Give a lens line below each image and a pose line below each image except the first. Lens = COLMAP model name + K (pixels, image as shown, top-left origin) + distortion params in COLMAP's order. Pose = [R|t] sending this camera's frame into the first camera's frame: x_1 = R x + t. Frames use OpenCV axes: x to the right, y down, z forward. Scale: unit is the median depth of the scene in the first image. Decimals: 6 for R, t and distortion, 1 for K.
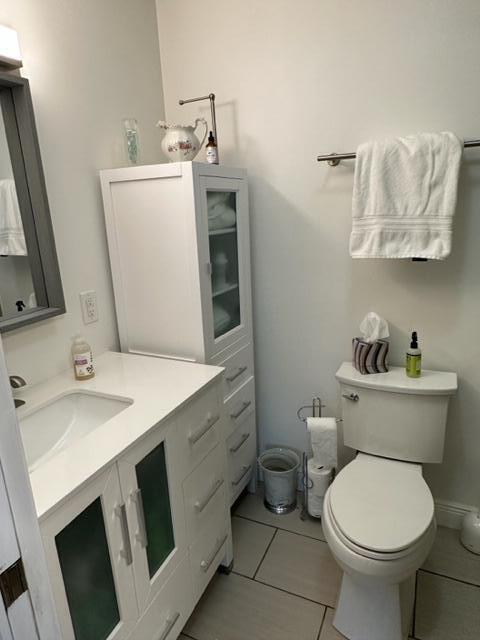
lens RADIAL K [[414.0, 0, 240.0], [0, 414.0, 320.0], [0, 0, 1]] dist [0.001725, -0.000599]
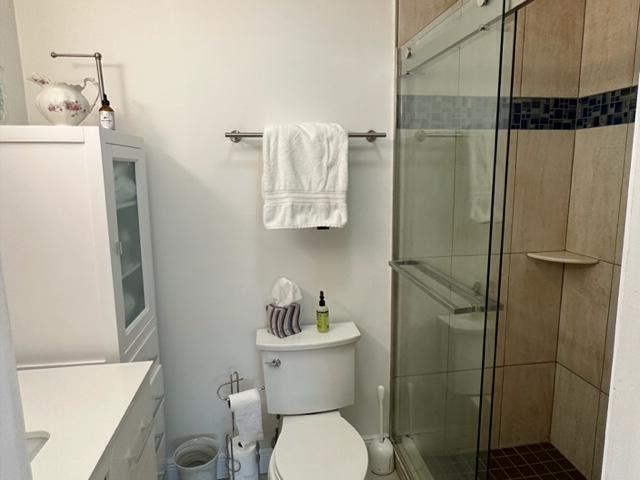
lens RADIAL K [[414.0, 0, 326.6], [0, 414.0, 238.6], [0, 0, 1]] dist [0.001725, -0.000599]
pose [[0.823606, -0.056143, 0.564377, -0.196913], [0.118876, 0.990073, -0.074989, -0.027518], [-0.554565, 0.128852, 0.822104, 0.050179]]
